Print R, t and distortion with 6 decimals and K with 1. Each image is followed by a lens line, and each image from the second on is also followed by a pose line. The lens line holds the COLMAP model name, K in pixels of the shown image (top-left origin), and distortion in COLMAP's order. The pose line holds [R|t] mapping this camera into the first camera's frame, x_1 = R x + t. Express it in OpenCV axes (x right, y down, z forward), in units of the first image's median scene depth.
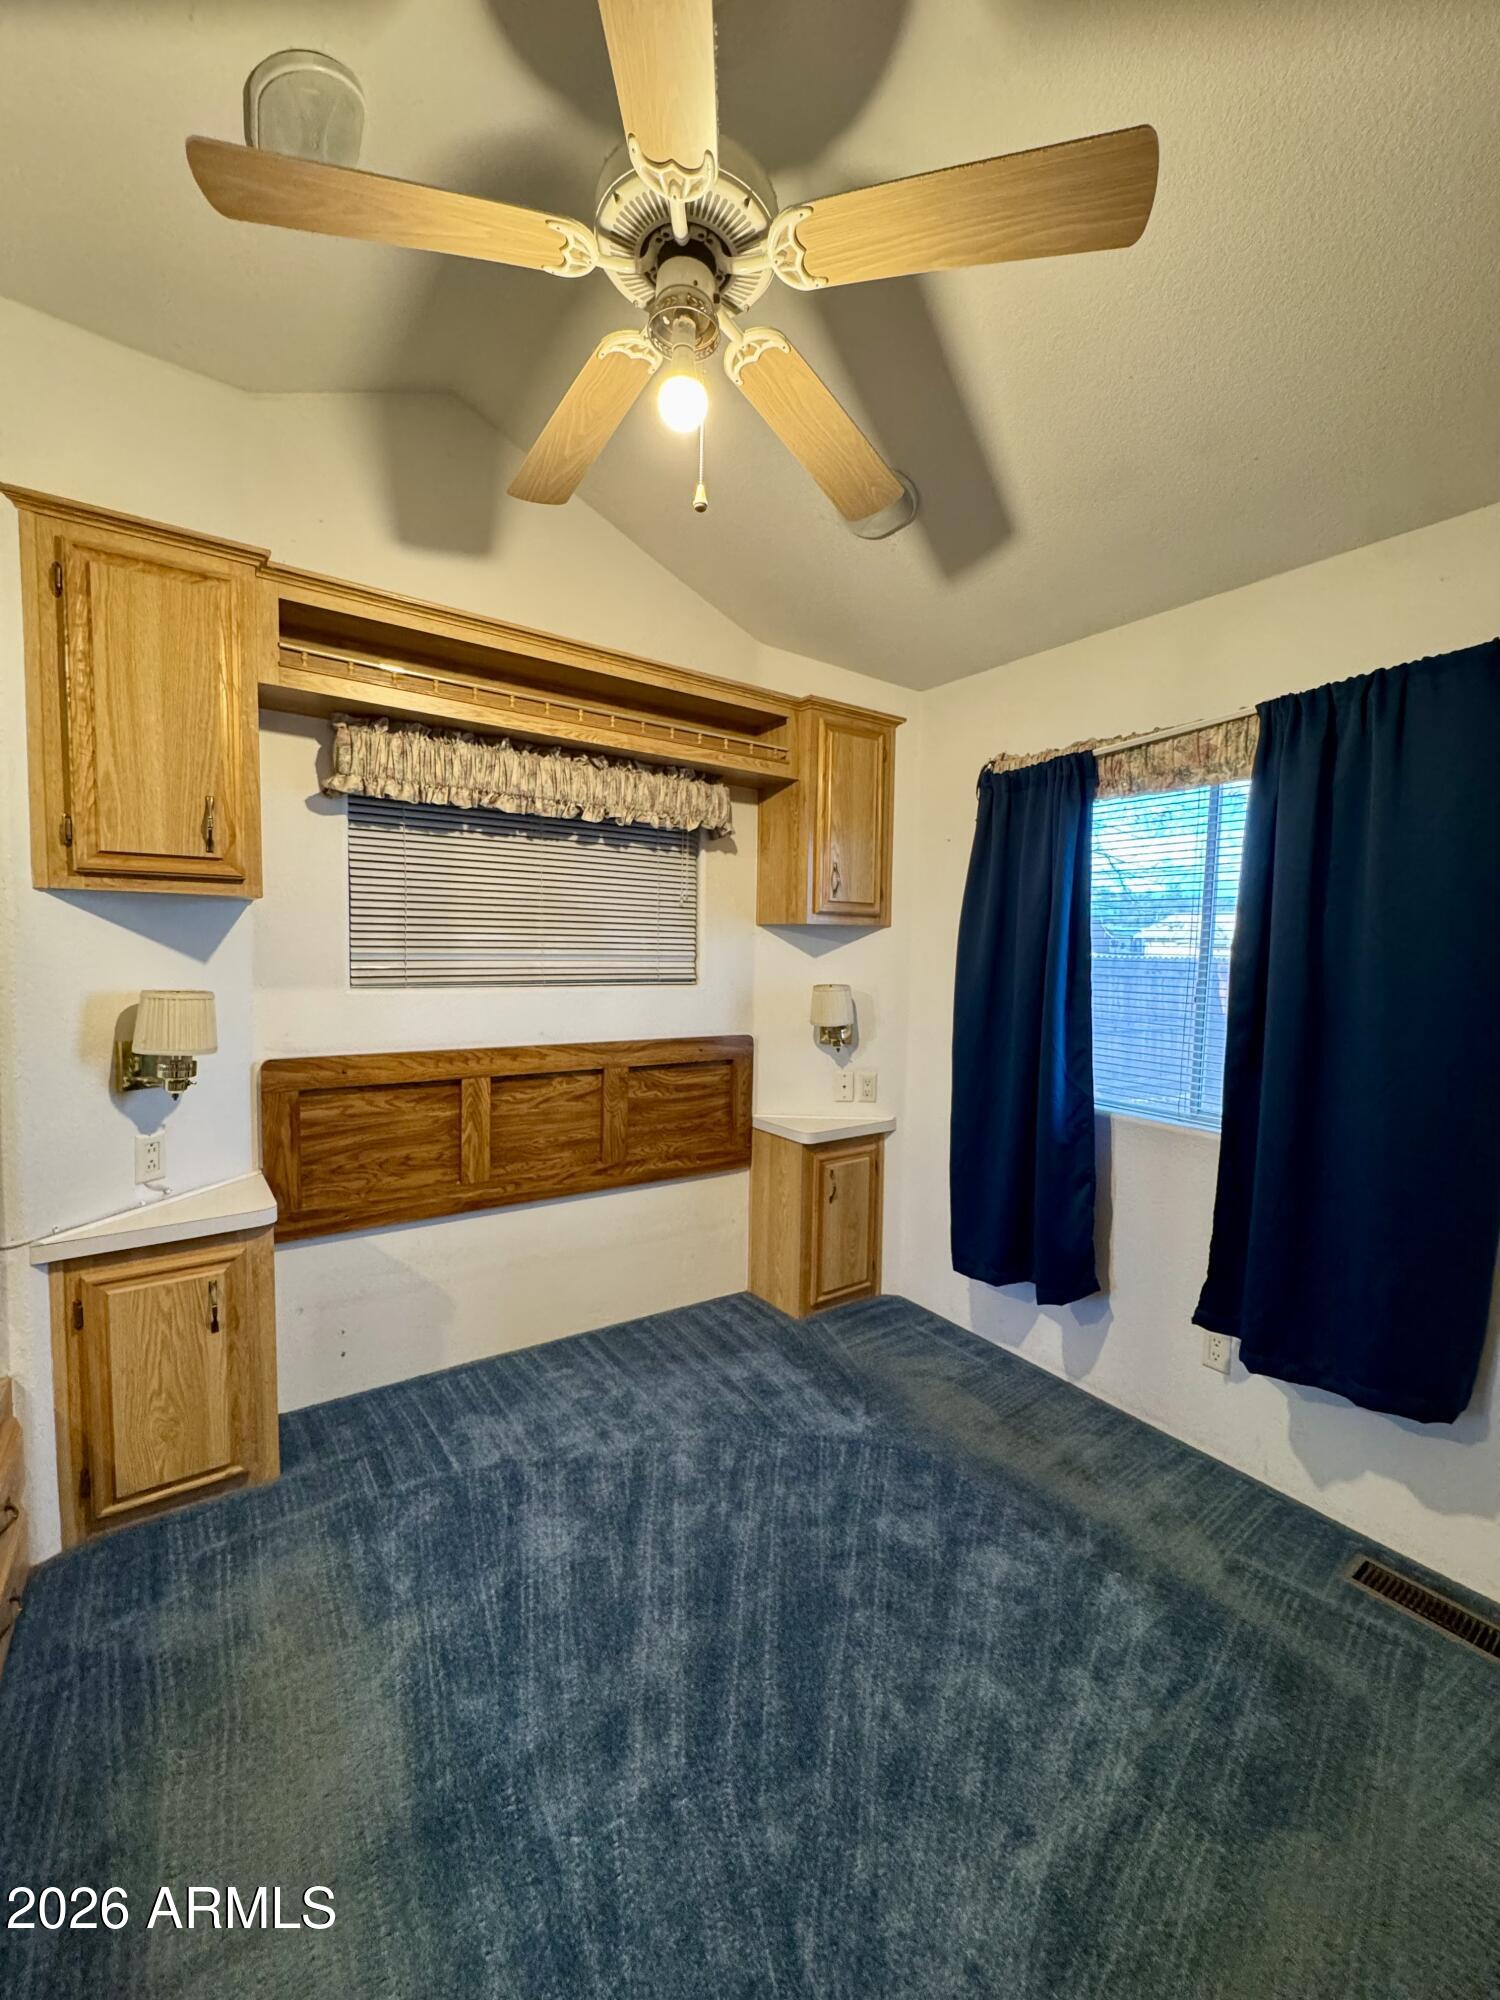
lens RADIAL K [[798.7, 0, 757.6], [0, 798.7, 999.6], [0, 0, 1]] dist [-0.004317, 0.000371]
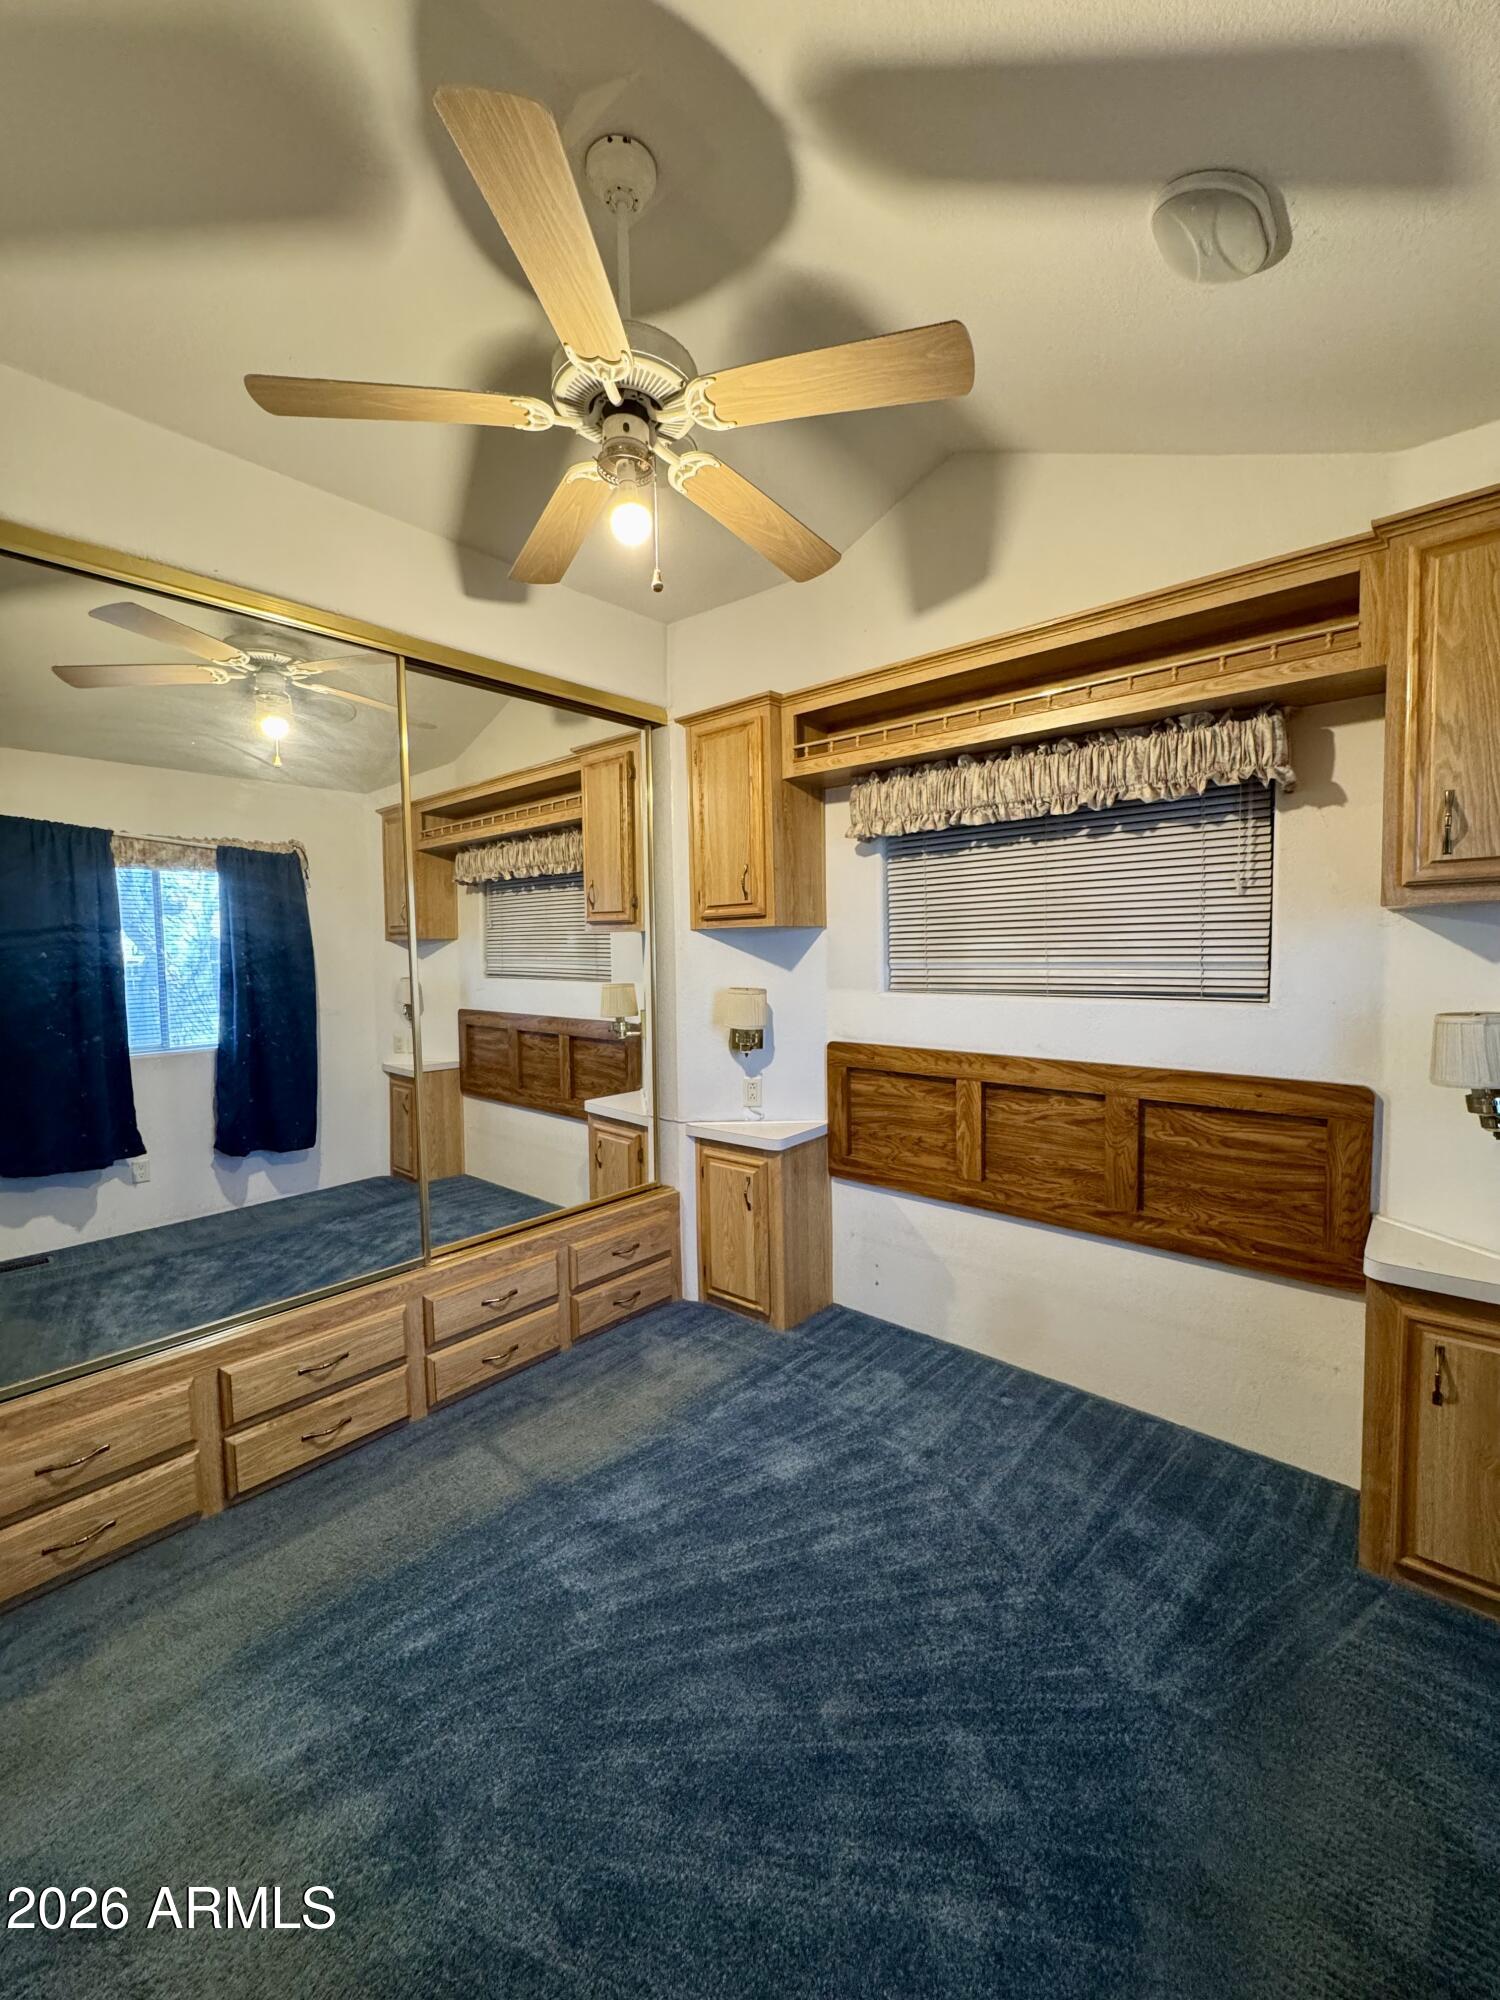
lens RADIAL K [[798.7, 0, 733.4], [0, 798.7, 998.0], [0, 0, 1]] dist [-0.004317, 0.000371]
pose [[0.220248, 0.034648, -0.974828, 0.609402], [-0.045891, 0.998630, 0.025125, -0.023026], [0.974364, 0.039202, 0.221536, 0.462255]]
